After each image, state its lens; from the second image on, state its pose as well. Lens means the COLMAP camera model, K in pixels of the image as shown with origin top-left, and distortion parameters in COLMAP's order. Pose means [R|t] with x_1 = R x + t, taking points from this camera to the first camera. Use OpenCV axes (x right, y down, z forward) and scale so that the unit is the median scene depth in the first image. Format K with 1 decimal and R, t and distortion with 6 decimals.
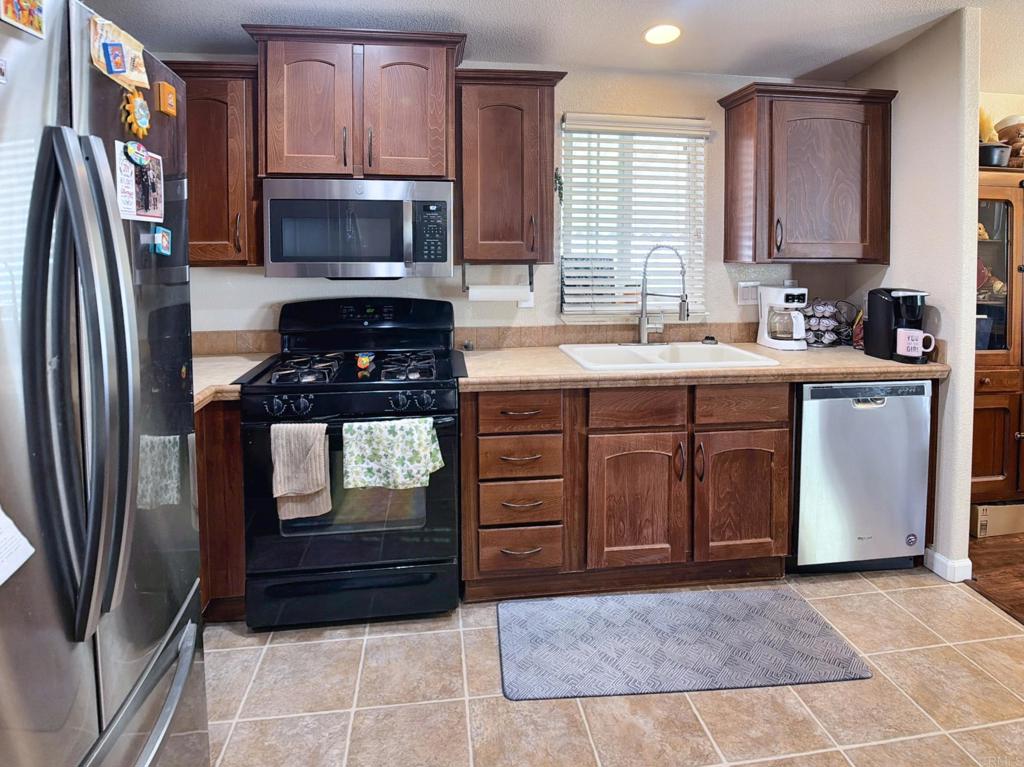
lens RADIAL K [[591.9, 0, 501.5], [0, 591.9, 267.0], [0, 0, 1]] dist [0.001076, -0.013011]
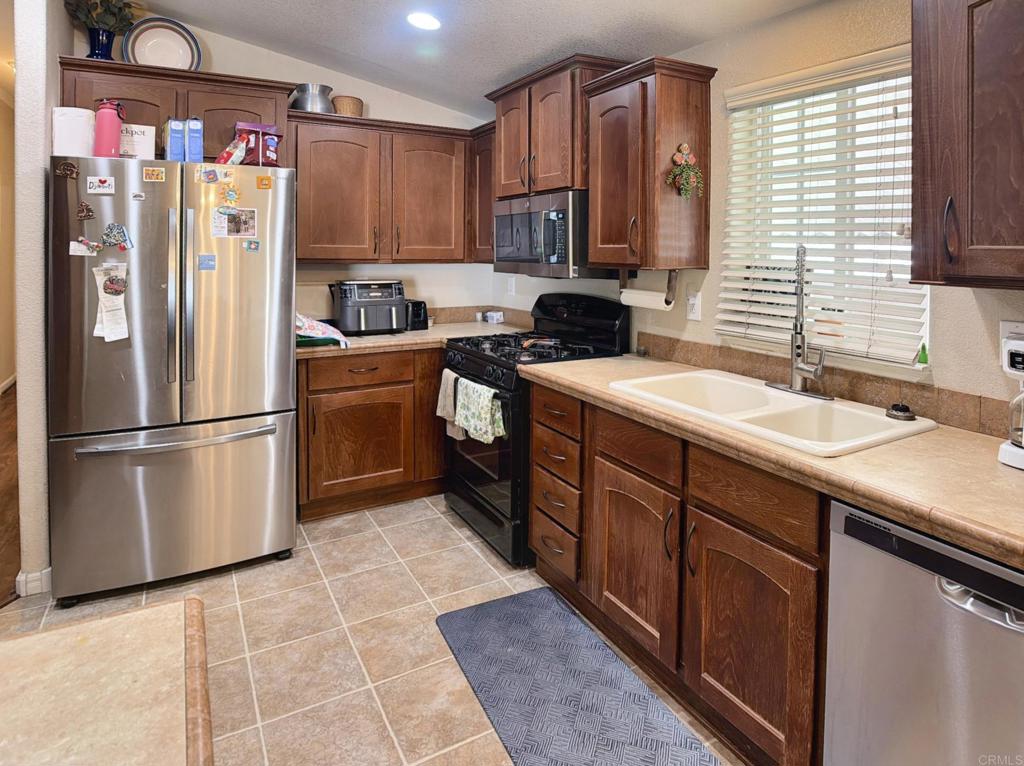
lens RADIAL K [[592.6, 0, 513.9], [0, 592.6, 258.7], [0, 0, 1]] dist [-0.010308, -0.000497]
pose [[0.364655, 0.015448, -0.931014, 0.921946], [-0.037926, 0.999279, 0.001726, -0.017107], [0.930370, 0.034680, 0.364978, 0.522388]]
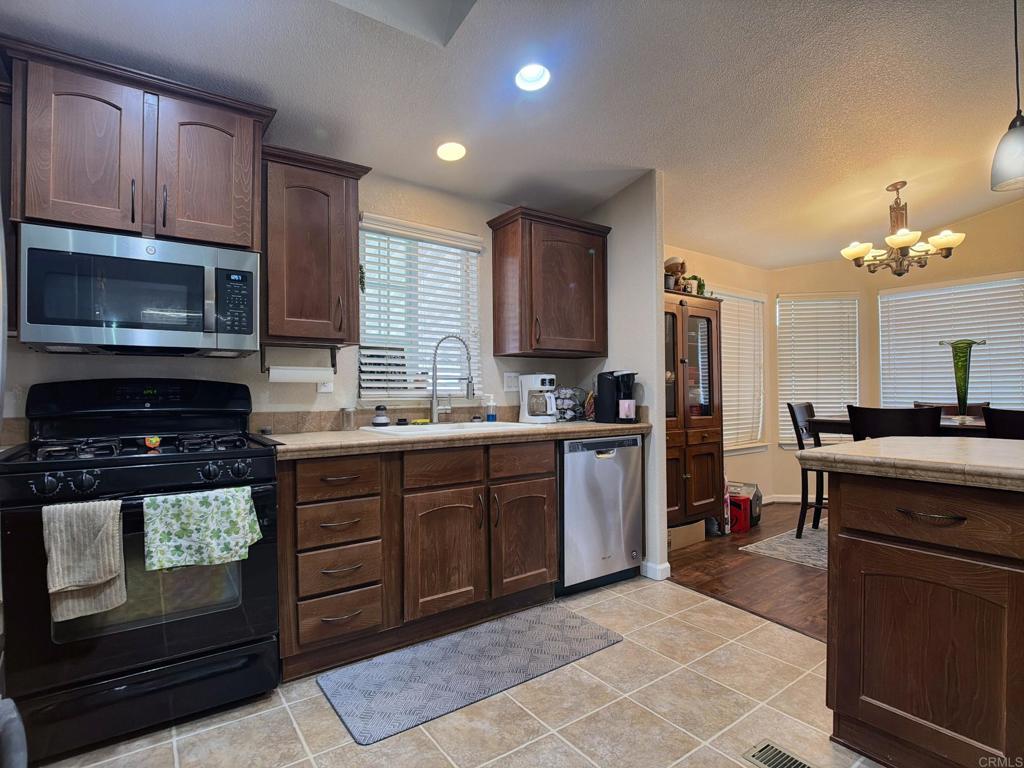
lens RADIAL K [[535.7, 0, 511.2], [0, 535.7, 384.7], [0, 0, 1]] dist [-0.022129, 0.002235]
pose [[0.883976, -0.006305, 0.467489, -0.130489], [0.028726, 0.998752, -0.040849, 0.123879], [-0.466649, 0.049539, 0.883054, 0.033911]]
